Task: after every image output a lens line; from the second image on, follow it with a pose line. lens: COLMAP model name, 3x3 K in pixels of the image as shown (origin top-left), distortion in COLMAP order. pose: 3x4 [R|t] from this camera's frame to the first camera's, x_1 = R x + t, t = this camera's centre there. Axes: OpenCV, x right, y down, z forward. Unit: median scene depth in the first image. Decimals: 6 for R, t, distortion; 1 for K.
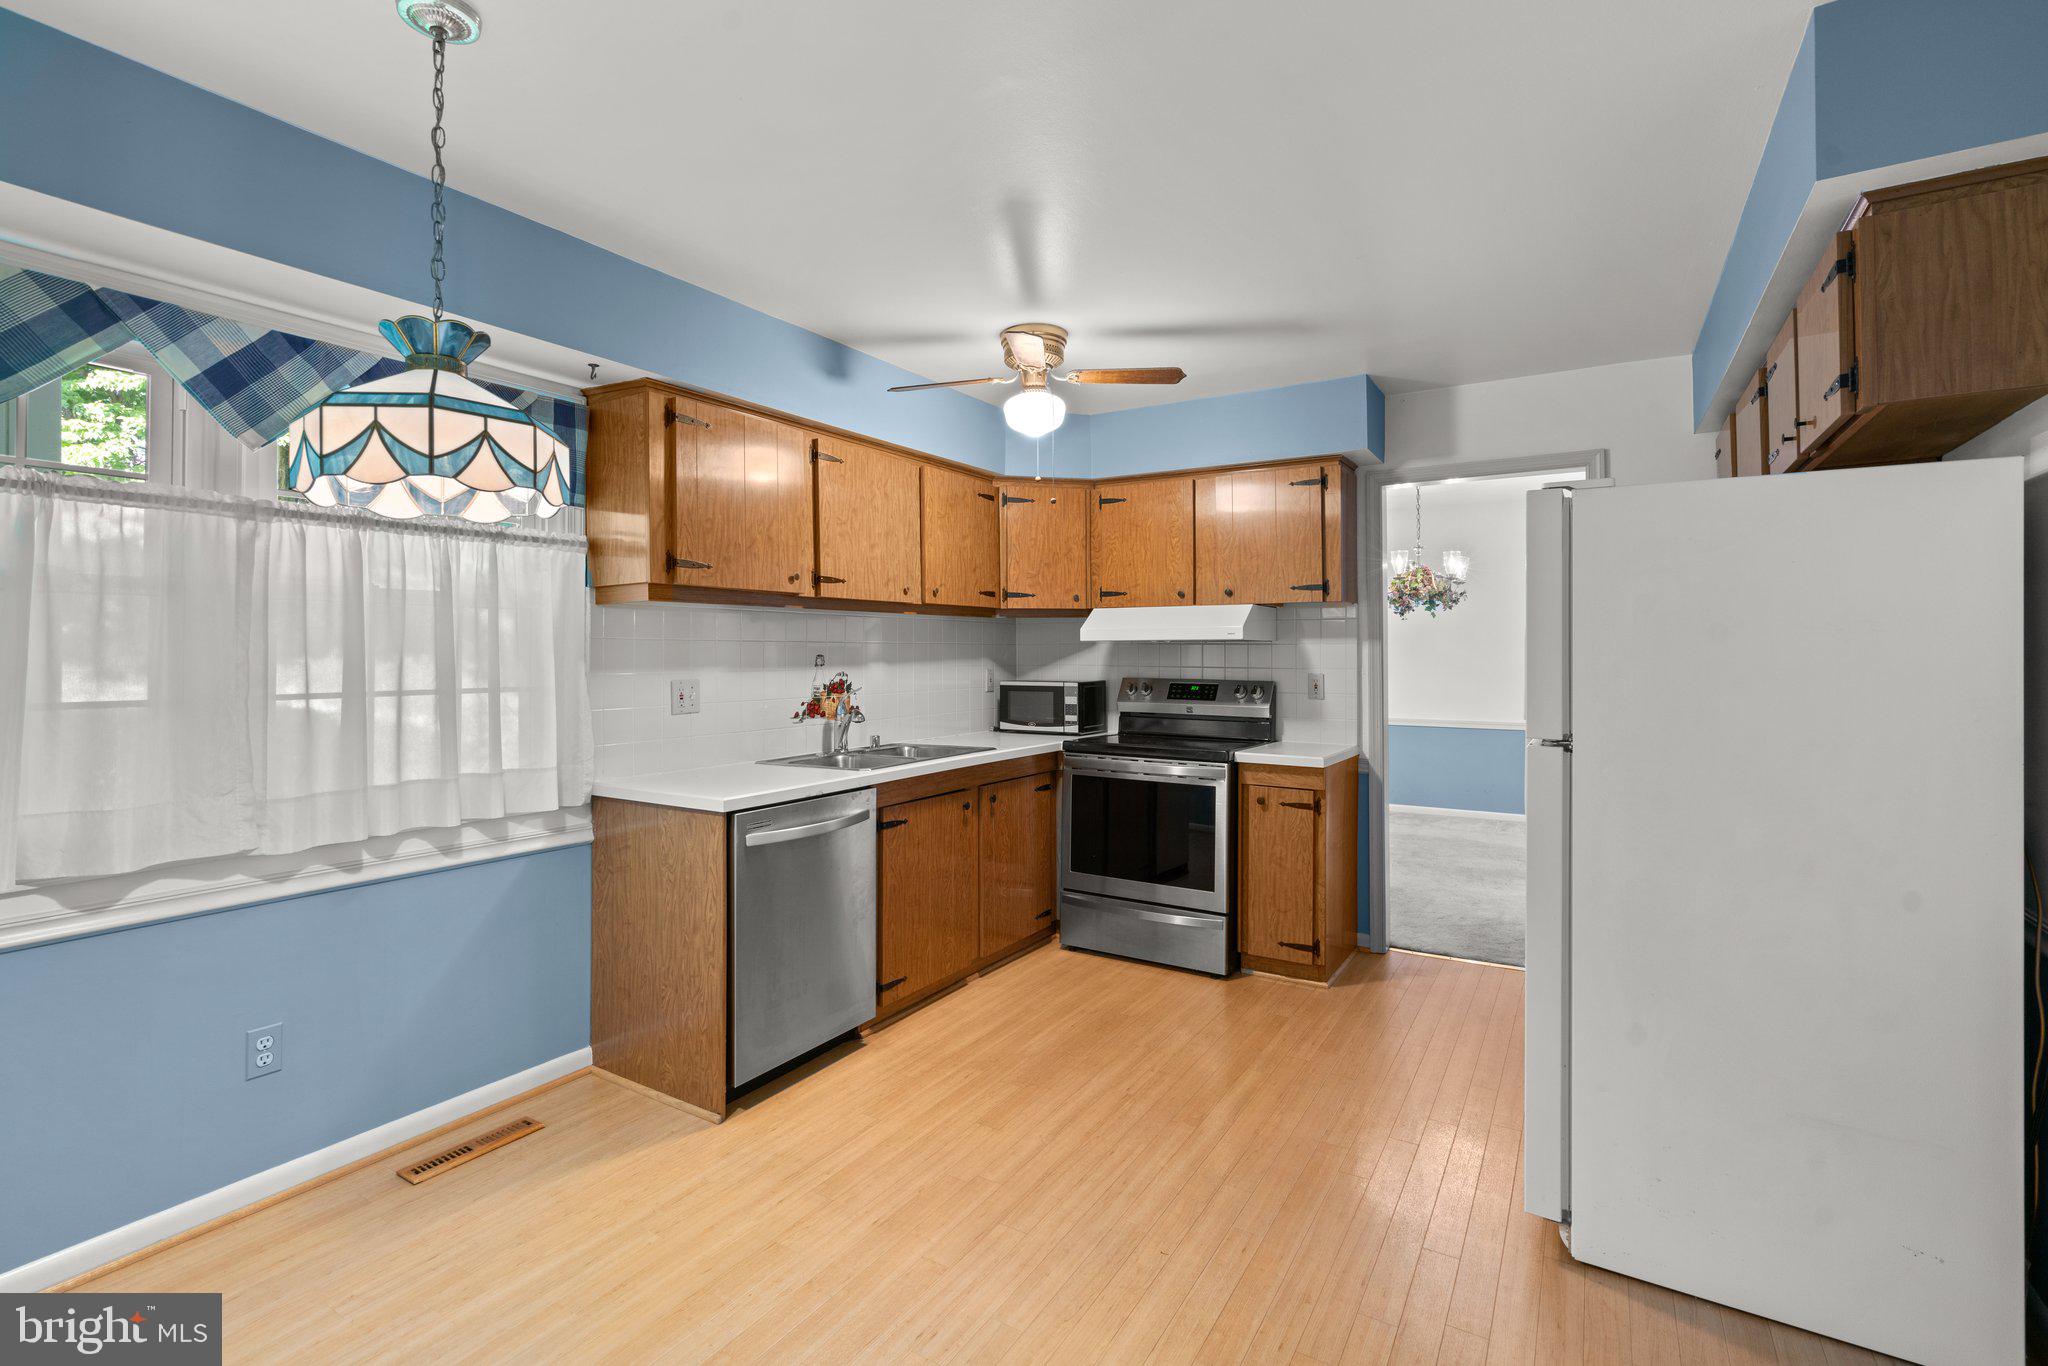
lens RADIAL K [[933.0, 0, 1019.6], [0, 933.0, 644.9], [0, 0, 1]] dist [-0.008838, 0.004444]
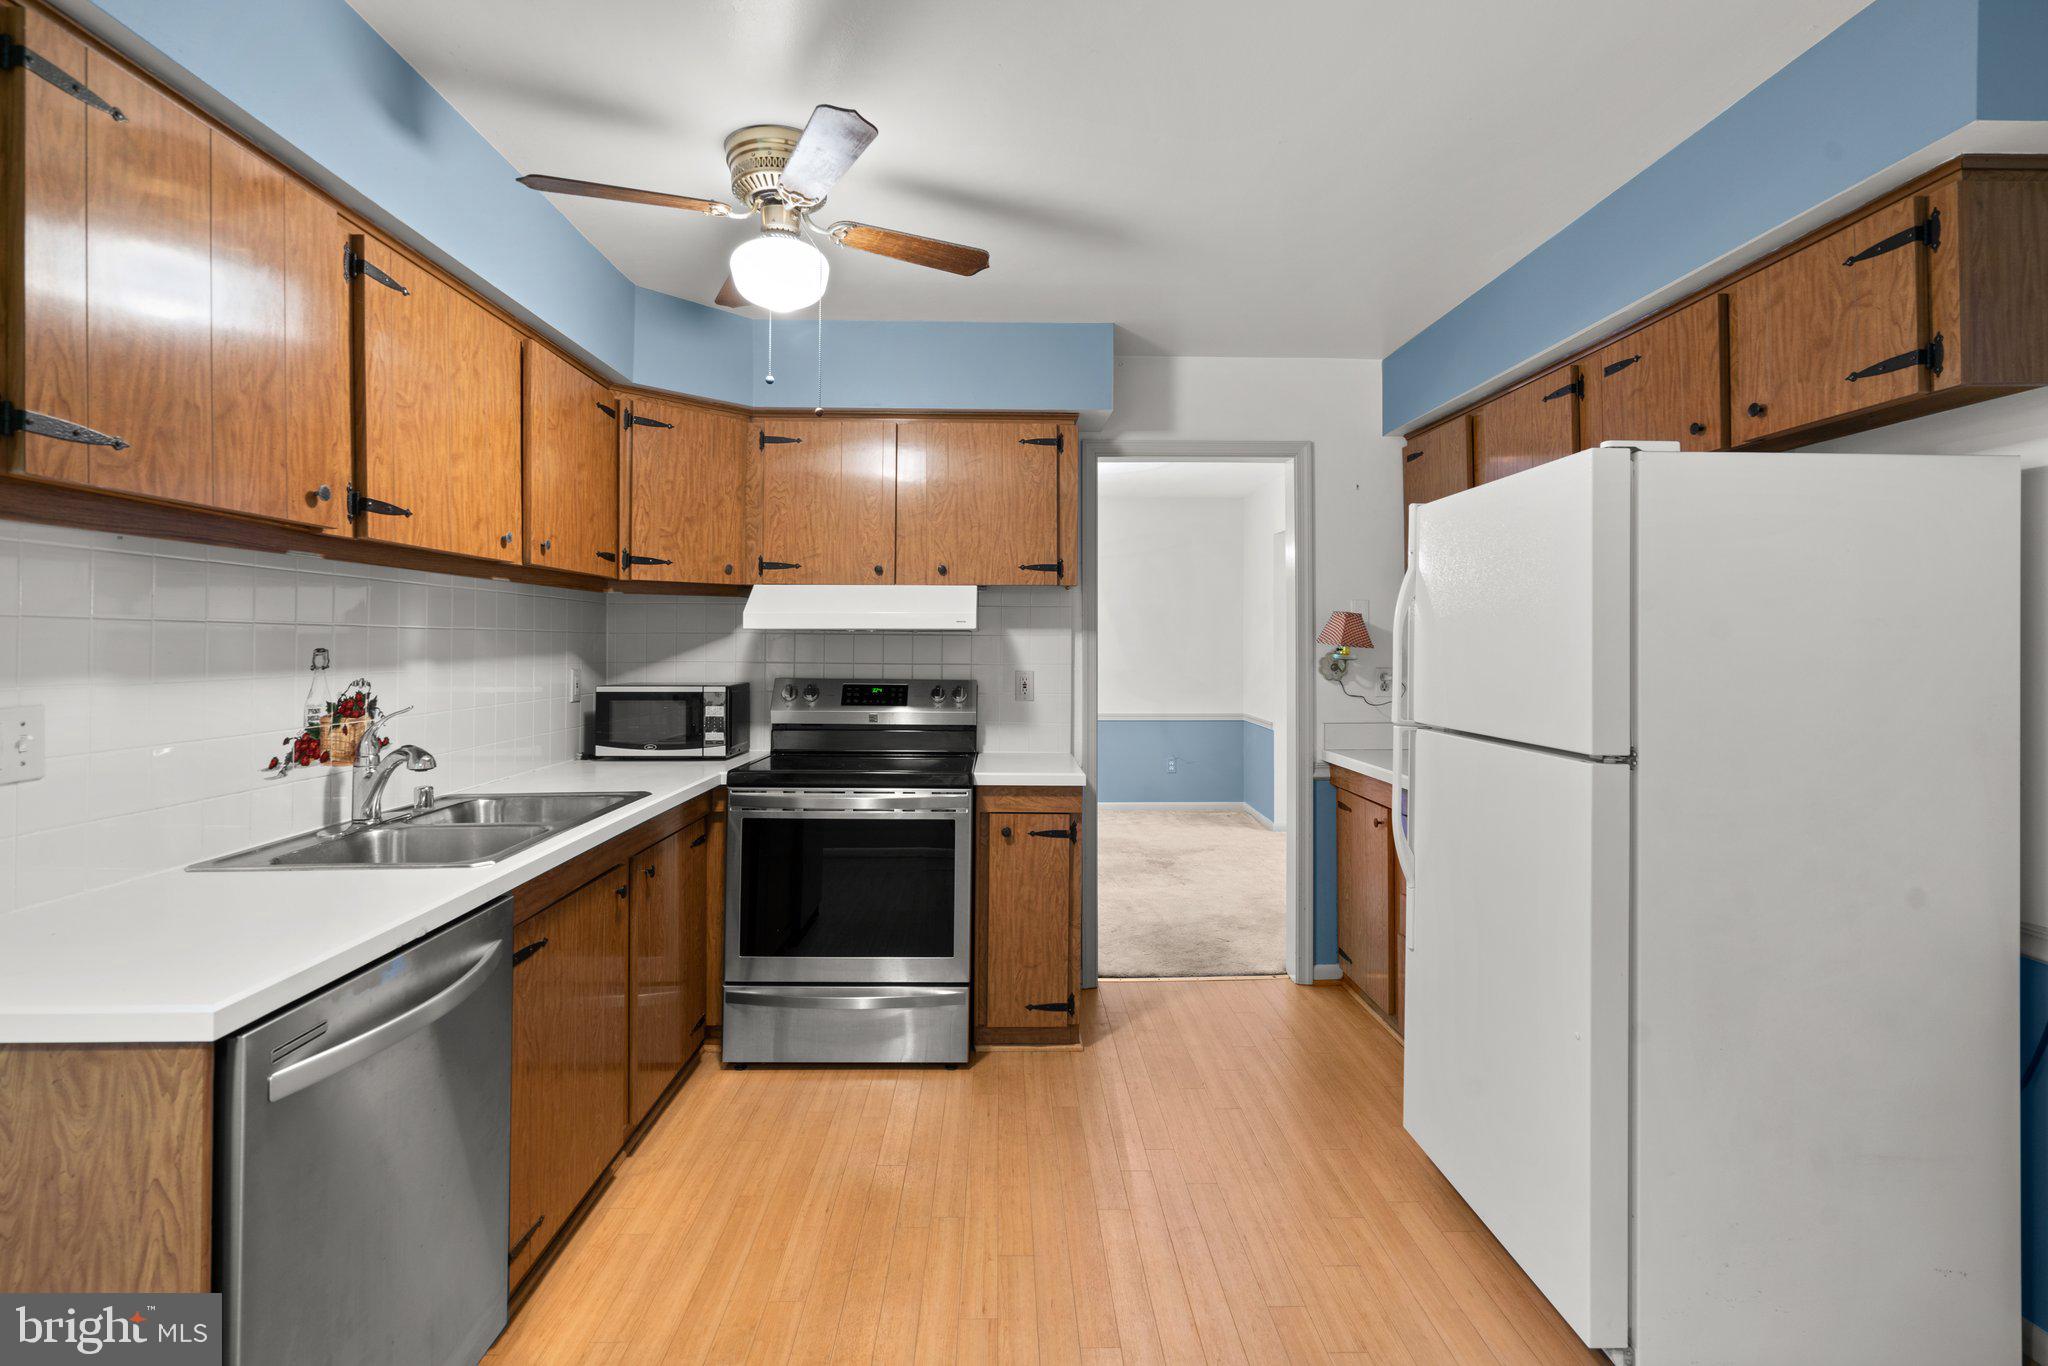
lens RADIAL K [[933.0, 0, 1013.4], [0, 933.0, 632.0], [0, 0, 1]] dist [-0.008838, 0.004444]
pose [[0.839327, 0.010003, 0.543534, -0.175827], [-0.007469, 0.999949, -0.006869, 0.001670], [-0.543575, 0.001706, 0.839359, 0.335629]]
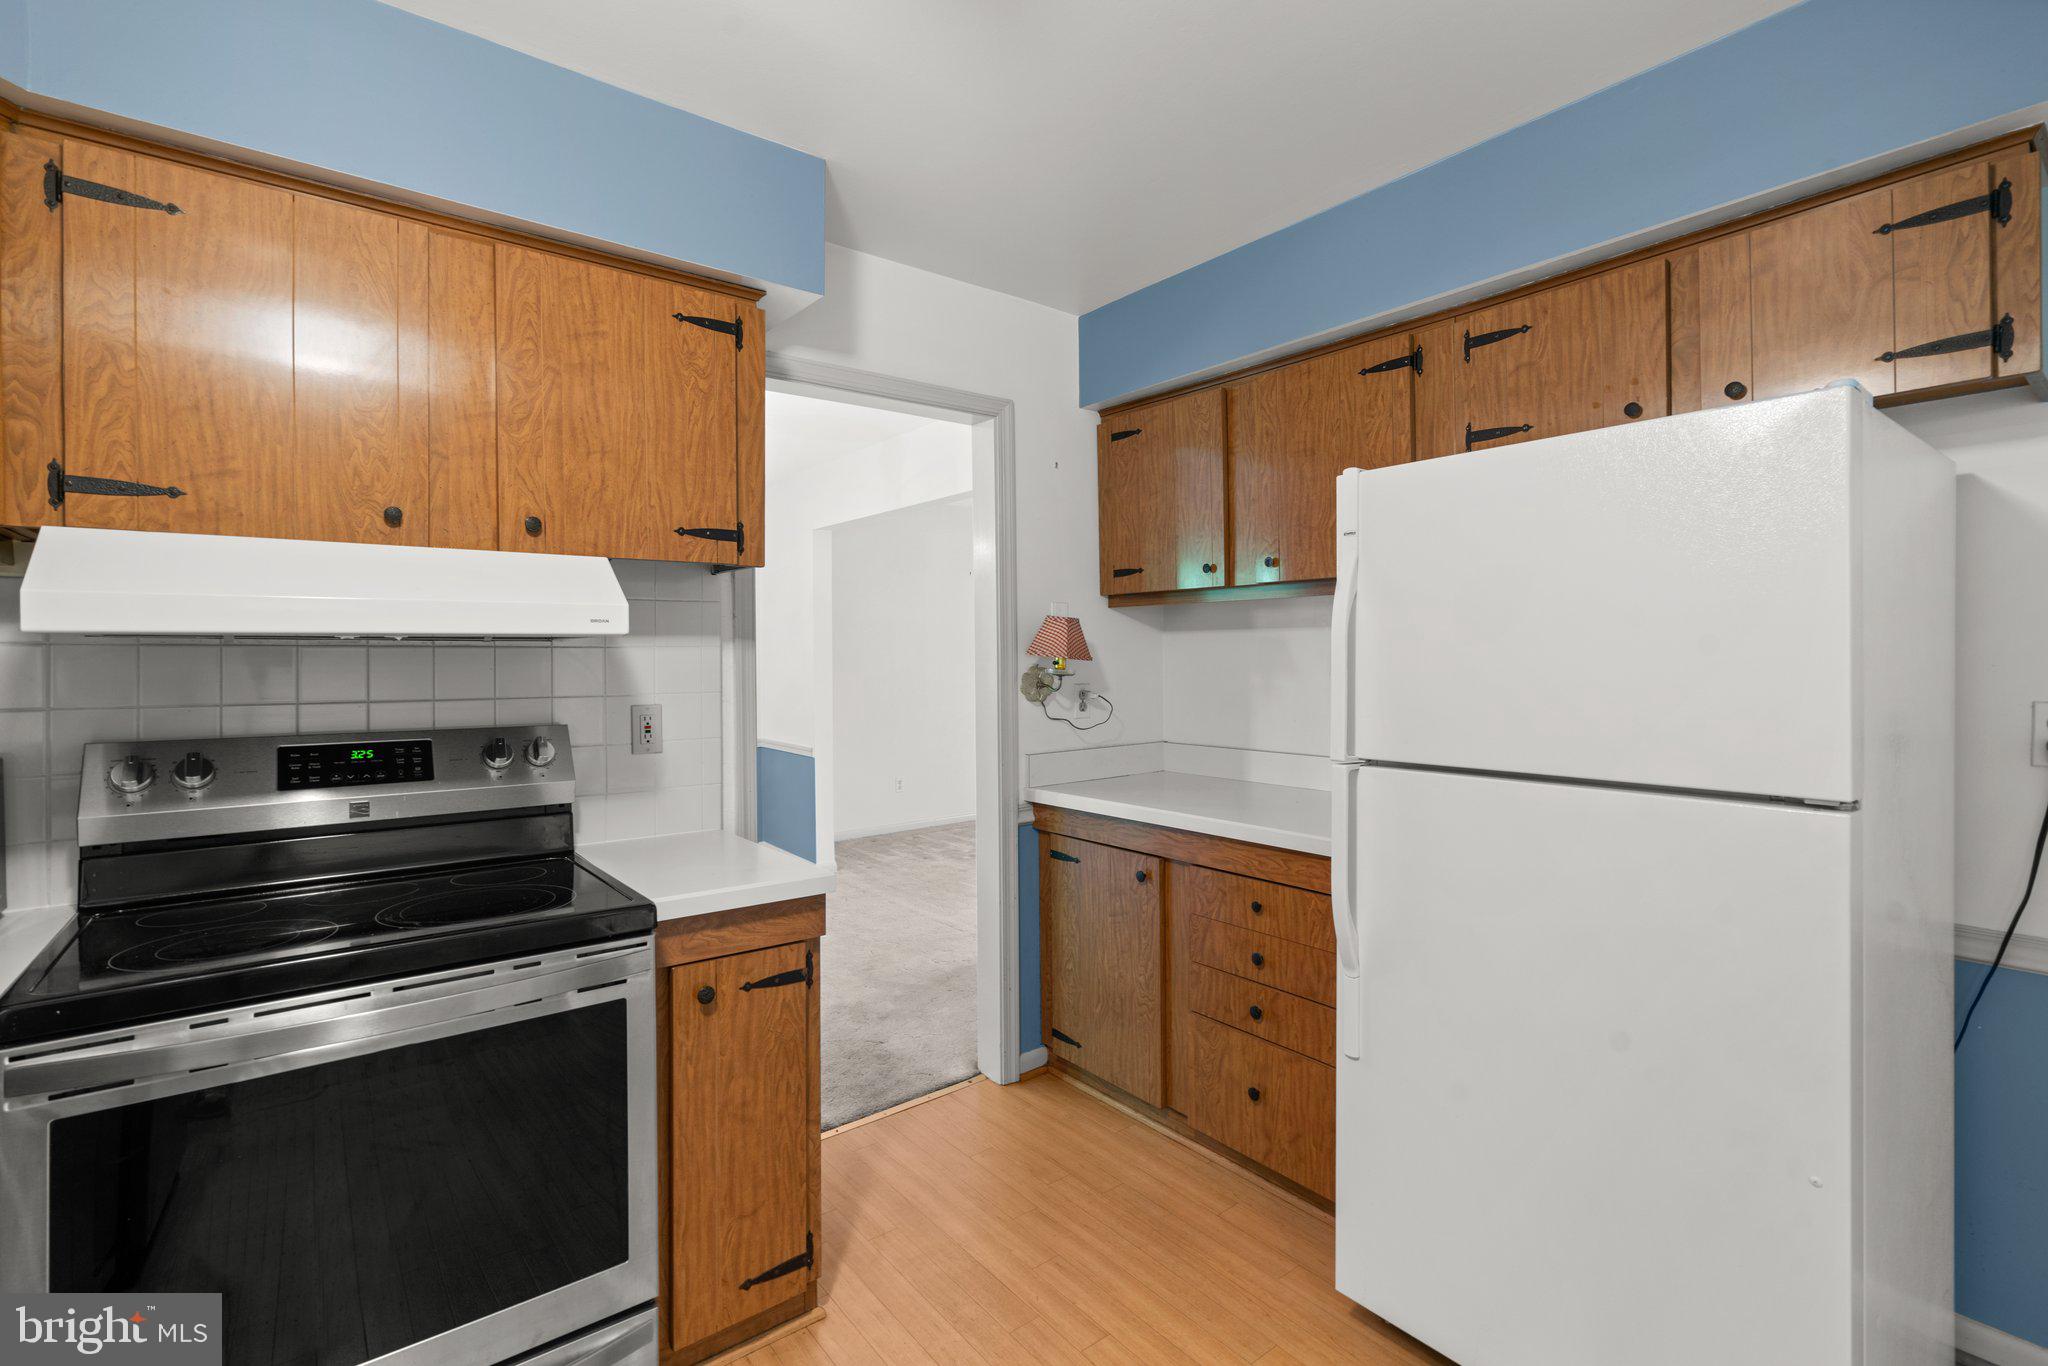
lens RADIAL K [[933.0, 0, 1009.8], [0, 933.0, 659.6], [0, 0, 1]] dist [-0.008838, 0.004444]
pose [[0.347819, -0.005962, 0.937543, -0.112662], [0.001666, 0.999982, 0.005741, 0.003516], [-0.937560, -0.000435, 0.347822, 0.724847]]
